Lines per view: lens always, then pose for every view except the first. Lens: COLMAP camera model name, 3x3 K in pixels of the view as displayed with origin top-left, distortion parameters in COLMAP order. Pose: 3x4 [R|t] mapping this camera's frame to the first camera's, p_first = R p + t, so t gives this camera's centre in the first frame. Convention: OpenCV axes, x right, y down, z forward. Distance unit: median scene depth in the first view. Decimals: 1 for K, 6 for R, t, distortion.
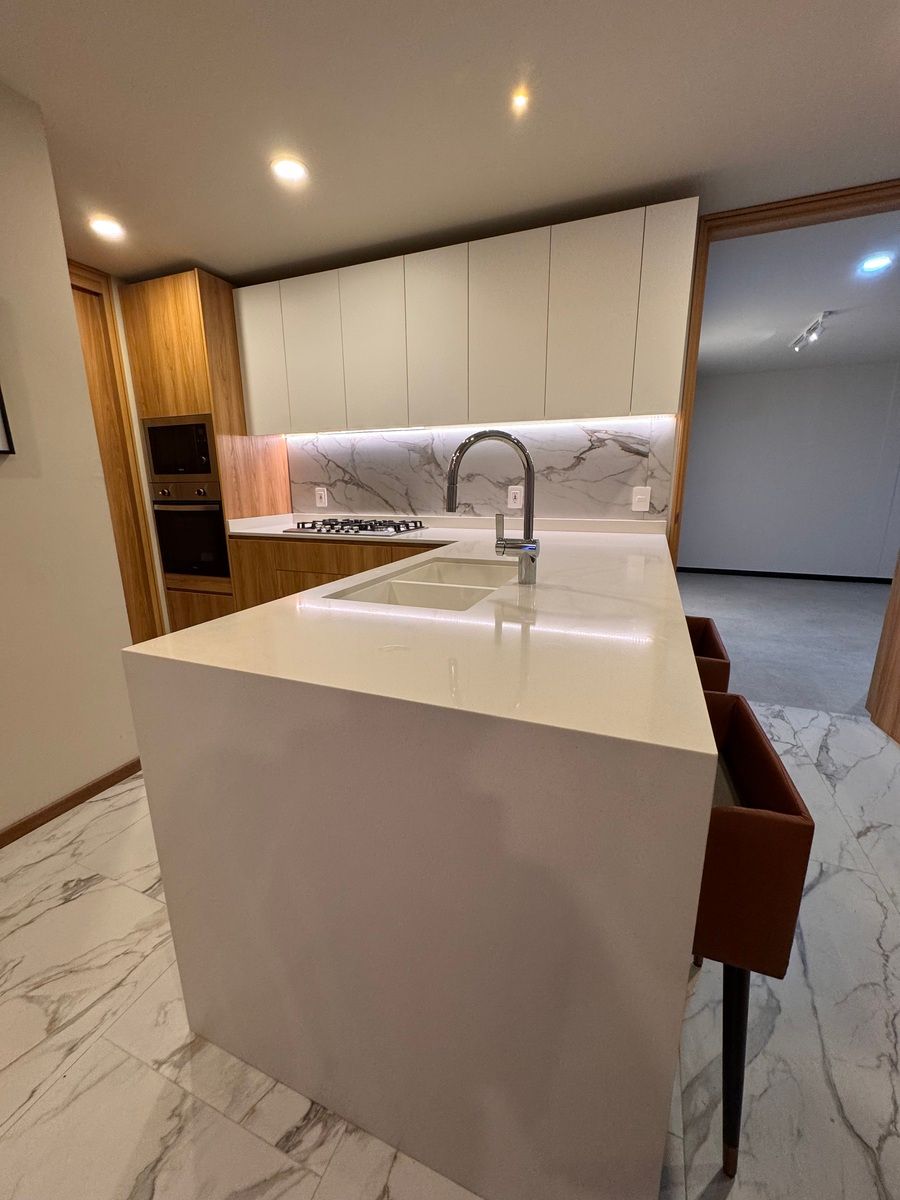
lens RADIAL K [[479.1, 0, 450.7], [0, 479.1, 597.1], [0, 0, 1]] dist [-0.003665, 0.000531]
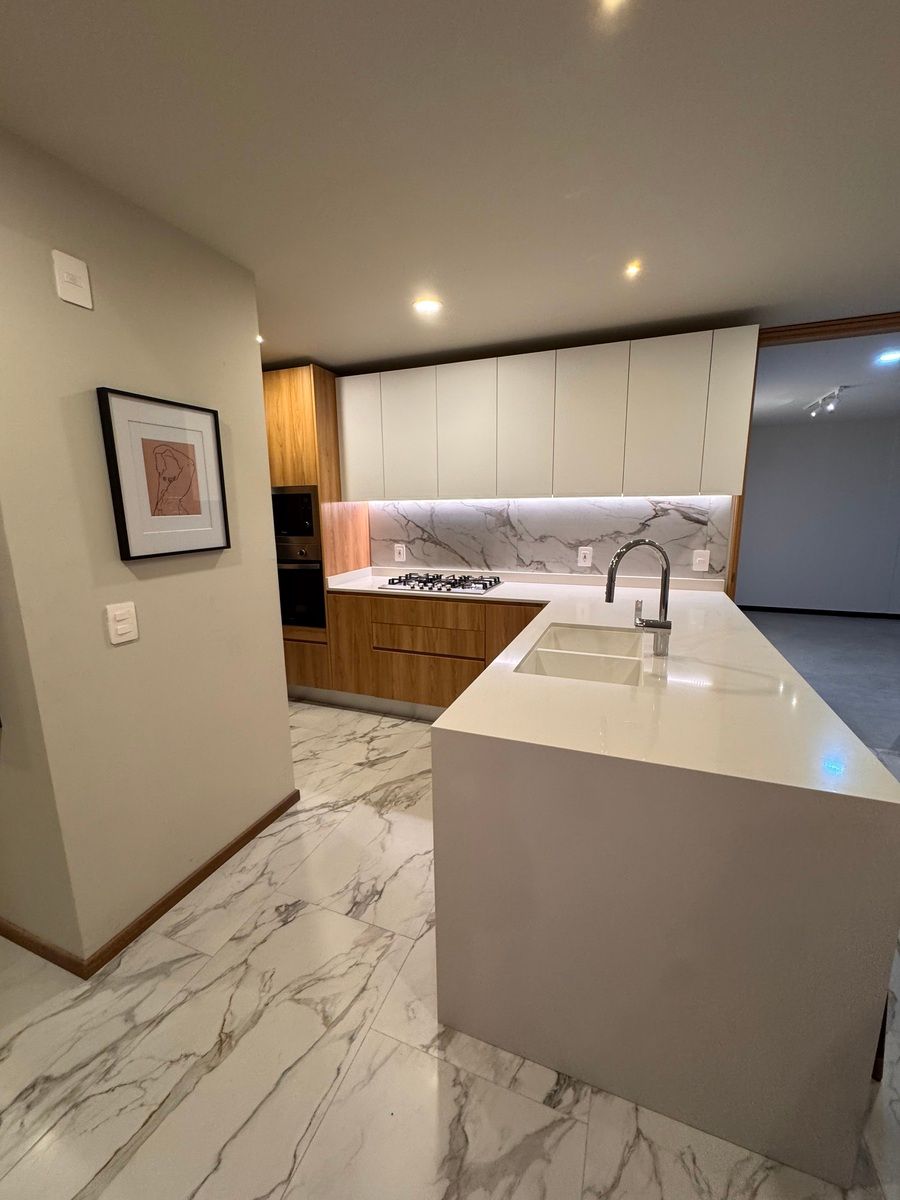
lens RADIAL K [[478.3, 0, 450.4], [0, 478.3, 597.5], [0, 0, 1]] dist [-0.002417, -0.000103]
pose [[0.999931, -0.006319, 0.009853, -0.211760], [0.006804, 0.998725, -0.050011, -0.063173], [-0.009525, 0.050075, 0.998700, -0.130873]]
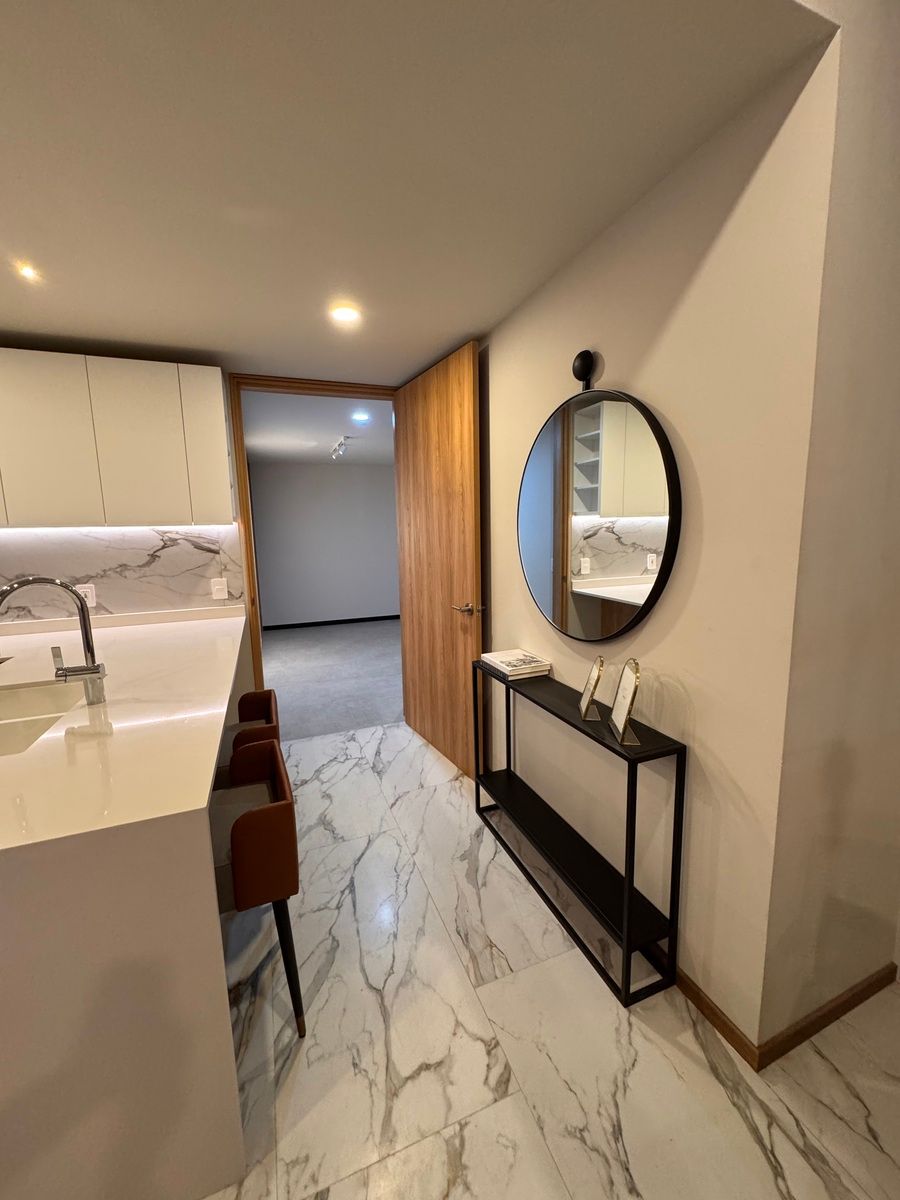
lens RADIAL K [[478.3, 0, 450.4], [0, 478.3, 597.5], [0, 0, 1]] dist [-0.002417, -0.000103]
pose [[0.725854, -0.107336, 0.679422, 0.014871], [0.177002, 0.983633, -0.033702, -0.046019], [-0.664685, 0.144721, 0.732973, -0.213733]]
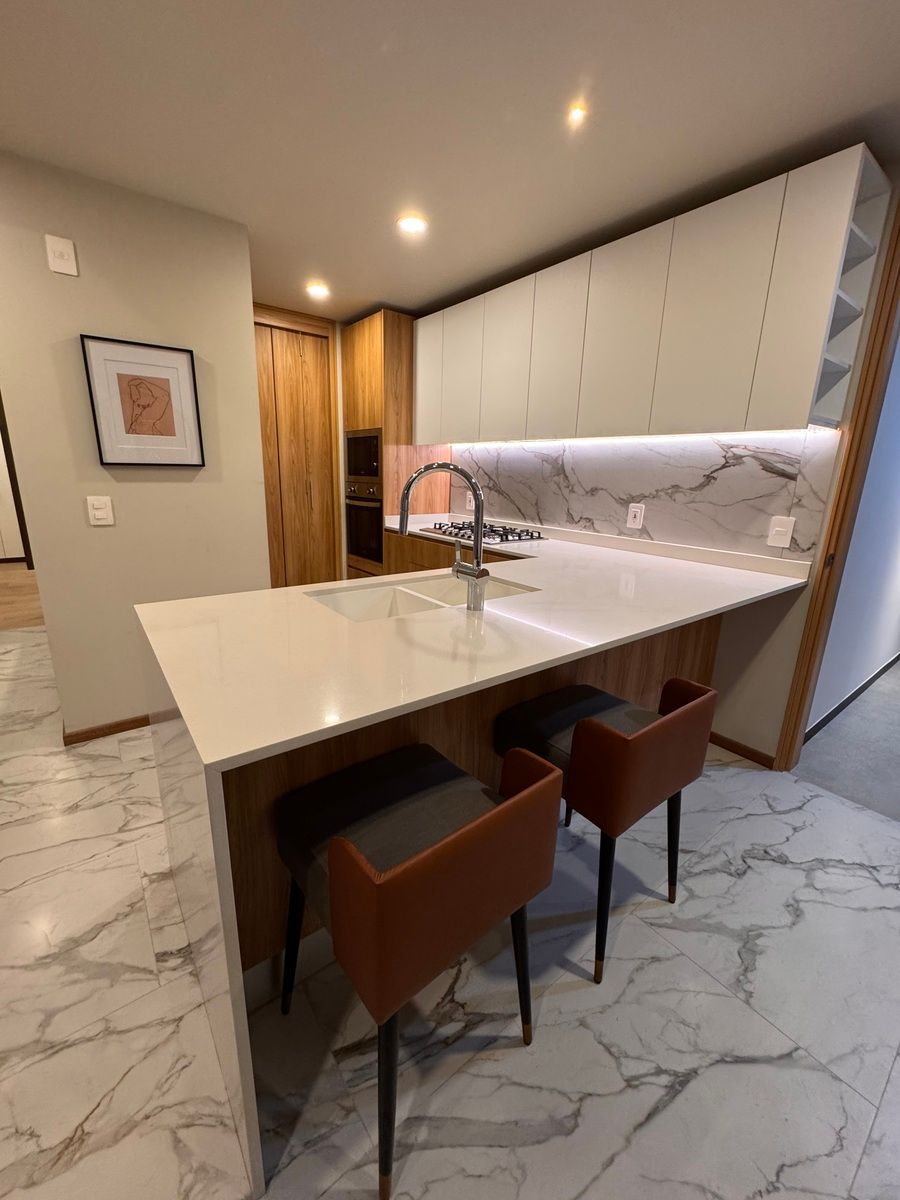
lens RADIAL K [[479.9, 0, 450.7], [0, 479.9, 597.0], [0, 0, 1]] dist [-0.002274, -0.000135]
pose [[0.862148, 0.159433, -0.480919, 0.321747], [-0.154261, 0.986735, 0.050574, -0.052544], [0.482602, 0.030585, 0.875305, 0.037143]]
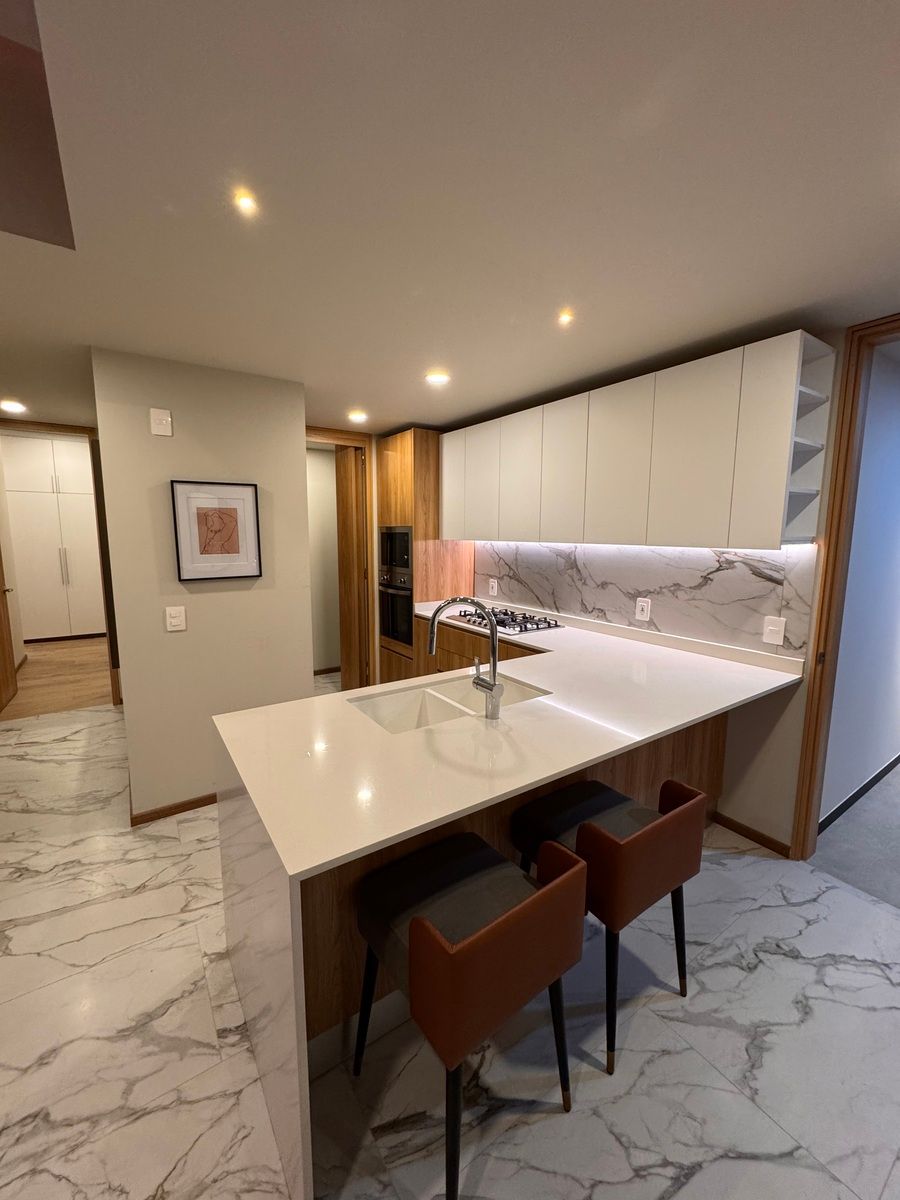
lens RADIAL K [[479.1, 0, 450.7], [0, 479.1, 597.1], [0, 0, 1]] dist [-0.003665, 0.000531]
pose [[0.833356, 0.086831, -0.545873, 0.373778], [-0.141504, 0.988187, -0.058839, -0.128656], [0.534316, 0.126277, 0.835799, -0.054944]]
